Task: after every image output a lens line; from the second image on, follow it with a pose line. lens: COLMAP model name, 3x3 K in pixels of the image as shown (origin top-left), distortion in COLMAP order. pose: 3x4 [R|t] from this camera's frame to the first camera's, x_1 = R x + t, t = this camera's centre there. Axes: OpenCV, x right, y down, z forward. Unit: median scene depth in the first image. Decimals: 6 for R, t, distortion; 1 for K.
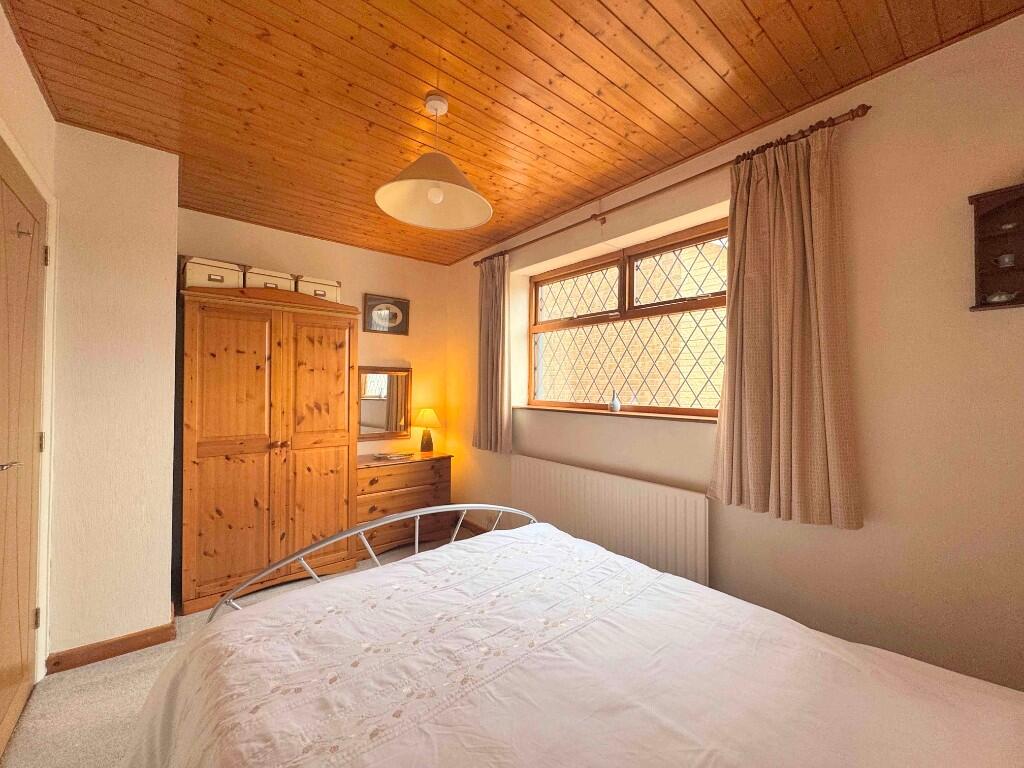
lens RADIAL K [[409.2, 0, 508.3], [0, 409.2, 379.8], [0, 0, 1]] dist [-0.004478, -0.000423]
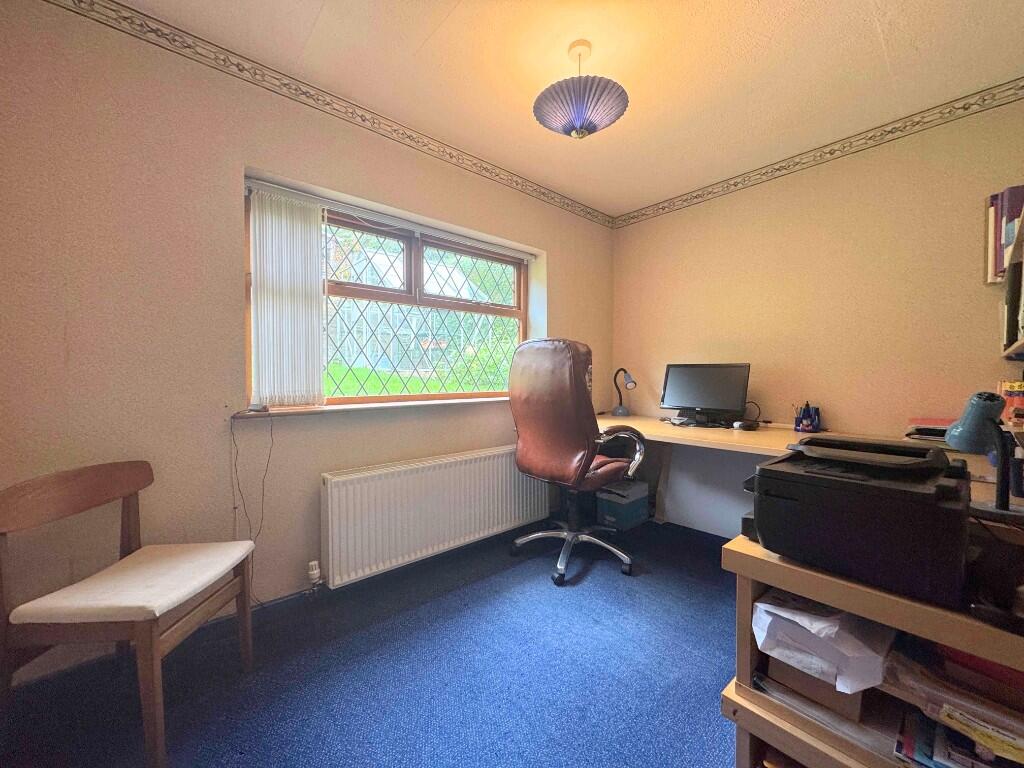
lens RADIAL K [[409.2, 0, 509.1], [0, 409.2, 385.3], [0, 0, 1]] dist [-0.004478, -0.000423]
pose [[-0.032222, -0.028024, 0.999088, -0.691308], [-0.008909, 0.999575, 0.027751, 0.011663], [-0.999441, -0.008007, -0.032458, 0.841020]]
